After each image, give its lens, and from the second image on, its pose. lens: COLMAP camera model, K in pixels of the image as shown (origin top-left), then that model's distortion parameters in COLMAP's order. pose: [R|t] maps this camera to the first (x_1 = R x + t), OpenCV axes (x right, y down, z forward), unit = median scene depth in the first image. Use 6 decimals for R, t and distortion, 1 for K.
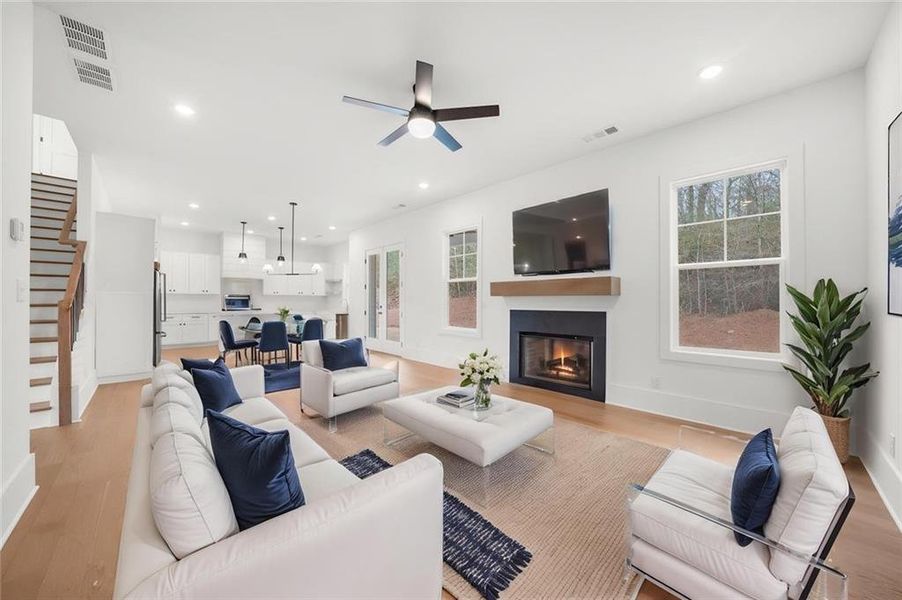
lens RADIAL K [[320.7, 0, 444.9], [0, 320.7, 297.1], [0, 0, 1]] dist [-0.024984, 0.000127]
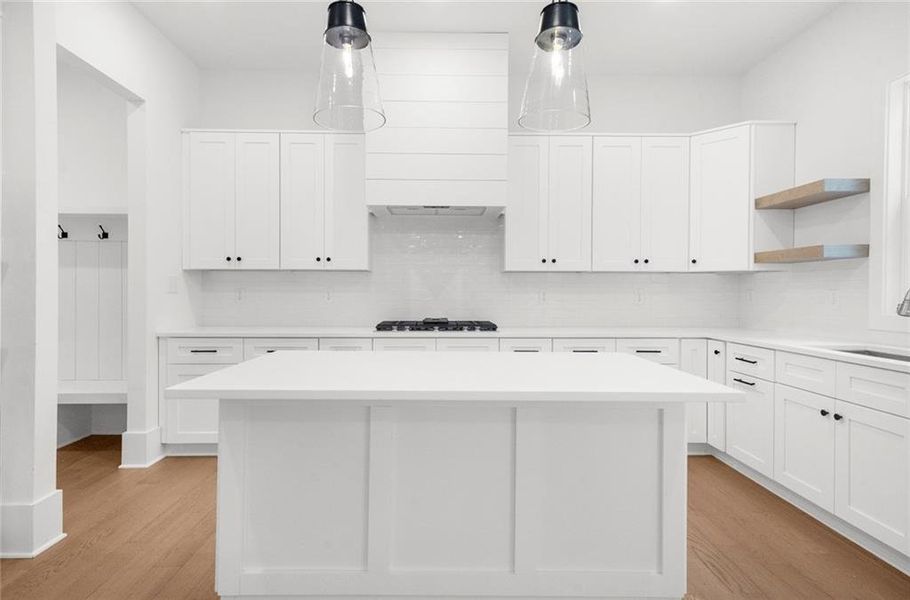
lens RADIAL K [[475.2, 0, 448.9], [0, 475.2, 295.5], [0, 0, 1]] dist [0.016704, 0.000089]
pose [[0.733697, 0.005621, -0.679454, -0.336929], [0.007702, 0.999833, 0.016588, 0.007259], [0.679433, -0.017404, 0.733531, 0.681338]]
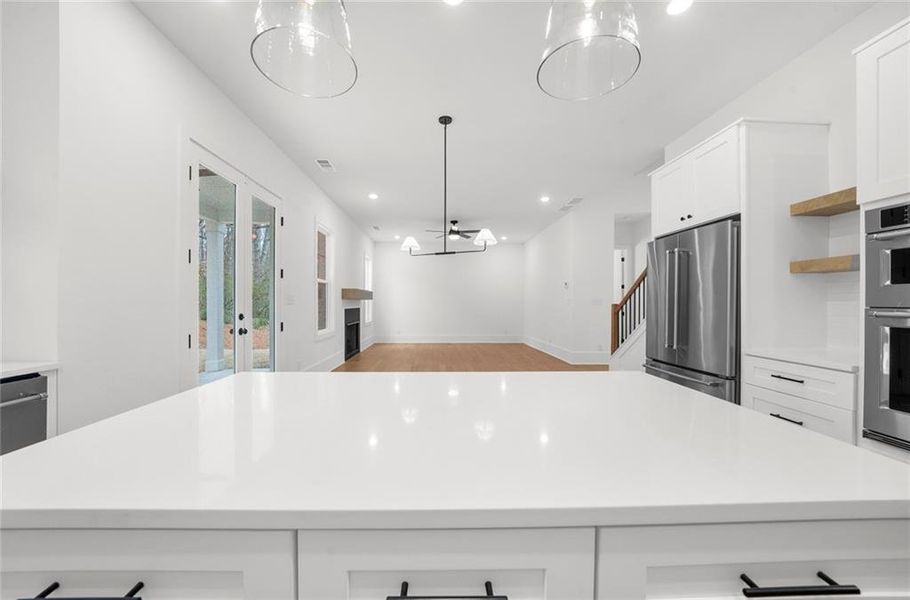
lens RADIAL K [[344.8, 0, 451.6], [0, 344.8, 304.9], [0, 0, 1]] dist [-0.001209, -0.000040]
pose [[-0.747278, -0.009857, 0.664439, -0.544910], [-0.016970, 0.999847, -0.004253, 0.010155], [-0.664295, -0.014454, -0.747330, 0.908584]]
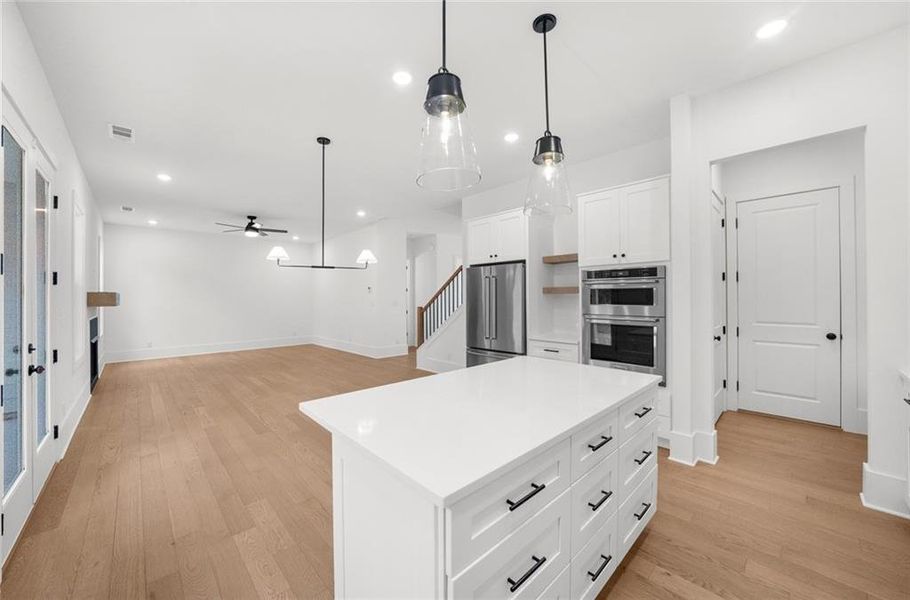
lens RADIAL K [[340.7, 0, 455.0], [0, 340.7, 300.0], [0, 0, 1]] dist [0.000618, -0.000017]
pose [[-0.999995, 0.001247, 0.002775, -0.447528], [0.001222, 0.999959, -0.008998, -0.005393], [-0.002786, -0.008995, -0.999956, 1.015787]]
